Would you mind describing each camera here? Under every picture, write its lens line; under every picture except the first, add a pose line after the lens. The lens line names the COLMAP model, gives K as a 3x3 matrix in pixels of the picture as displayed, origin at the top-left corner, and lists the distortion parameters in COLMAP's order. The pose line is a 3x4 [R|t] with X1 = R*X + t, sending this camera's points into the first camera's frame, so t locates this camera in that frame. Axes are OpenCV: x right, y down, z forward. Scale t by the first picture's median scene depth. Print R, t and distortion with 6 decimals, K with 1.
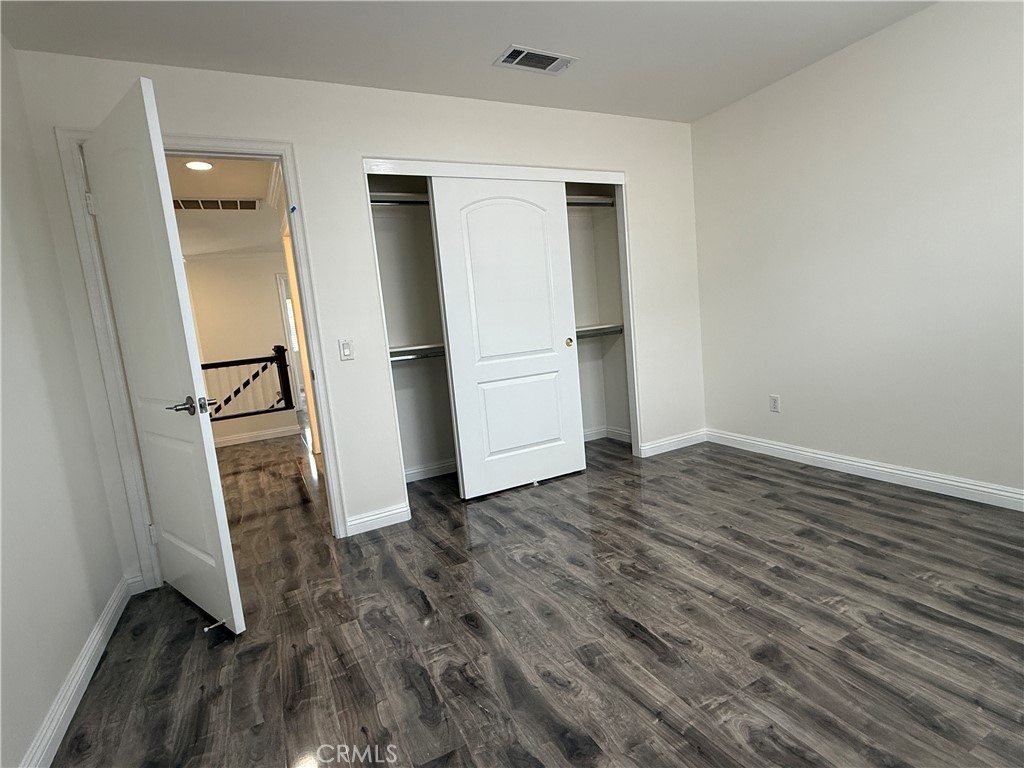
lens RADIAL K [[514.8, 0, 501.3], [0, 514.8, 394.1], [0, 0, 1]] dist [0.000179, -0.001208]
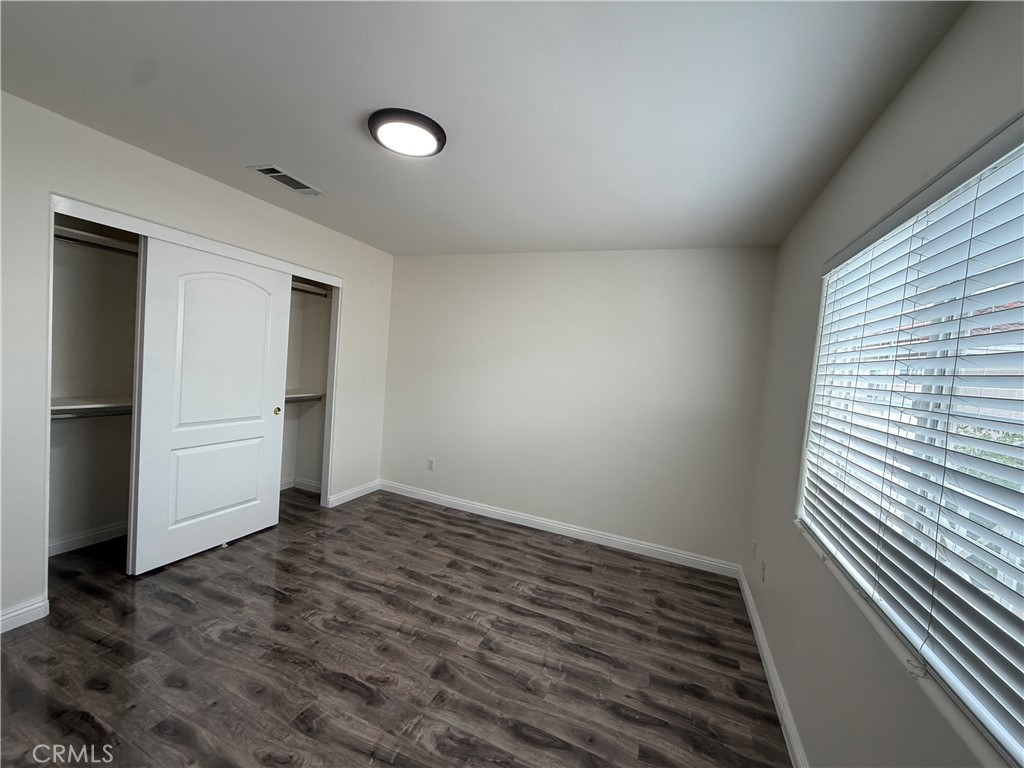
lens RADIAL K [[424.4, 0, 507.9], [0, 424.4, 378.1], [0, 0, 1]] dist [-0.001768, -0.000023]
pose [[0.734360, 0.116315, 0.668719, -0.167562], [-0.060565, 0.992507, -0.106124, -0.139341], [-0.676052, 0.037432, 0.735902, -0.028329]]
